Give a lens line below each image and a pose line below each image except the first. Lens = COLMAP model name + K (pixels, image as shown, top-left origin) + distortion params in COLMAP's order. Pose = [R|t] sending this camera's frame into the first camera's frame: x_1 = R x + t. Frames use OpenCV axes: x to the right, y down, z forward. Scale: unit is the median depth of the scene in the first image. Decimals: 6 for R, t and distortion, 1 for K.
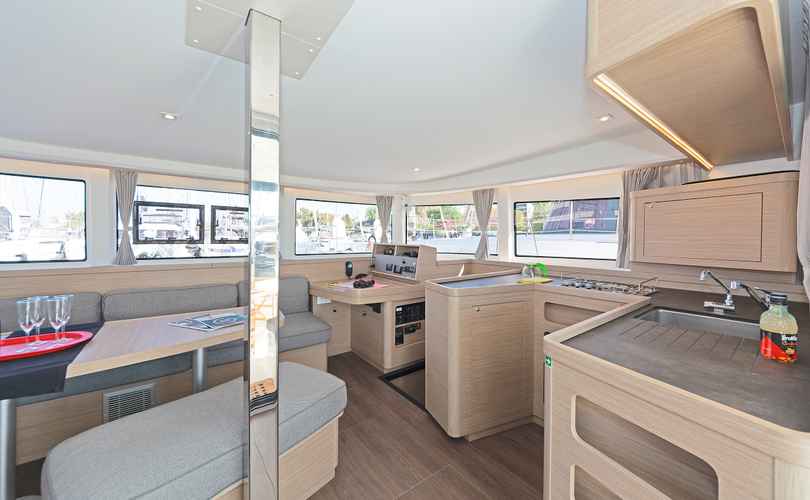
lens RADIAL K [[291.0, 0, 401.9], [0, 291.0, 242.2], [0, 0, 1]] dist [0.000906, -0.000039]
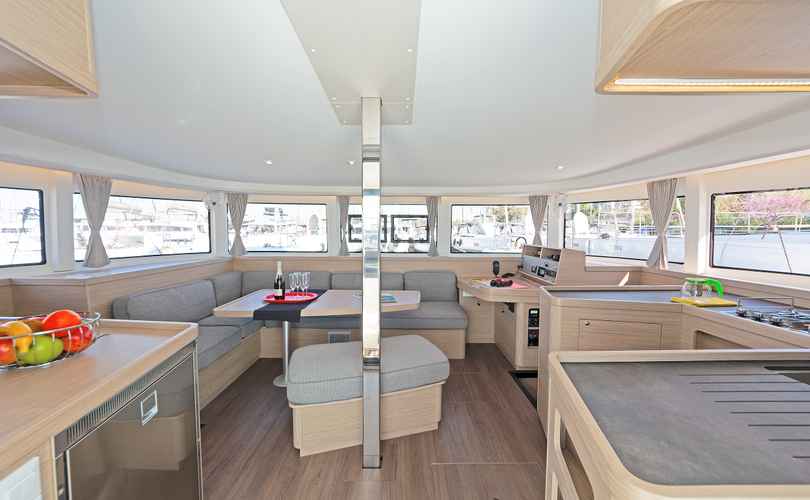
lens RADIAL K [[284.3, 0, 412.1], [0, 284.3, 252.1], [0, 0, 1]] dist [0.000484, 0.000015]
pose [[0.812883, 0.038448, -0.581157, 0.201873], [-0.007301, 0.998413, 0.055841, -0.025878], [0.582382, -0.041149, 0.811873, -0.031849]]
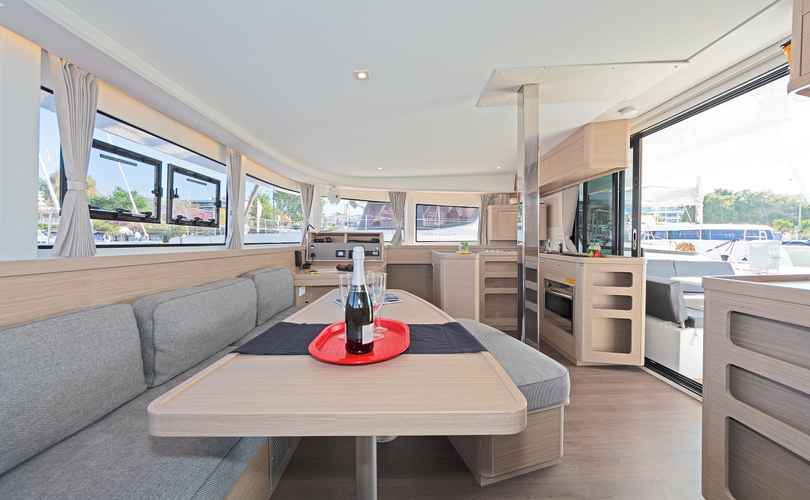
lens RADIAL K [[291.0, 0, 401.9], [0, 291.0, 242.2], [0, 0, 1]] dist [0.000906, -0.000039]
pose [[0.614228, -0.007546, 0.789093, -0.823121], [0.011116, 0.999938, 0.000910, 0.048892], [-0.789050, 0.008213, 0.614274, 0.201790]]
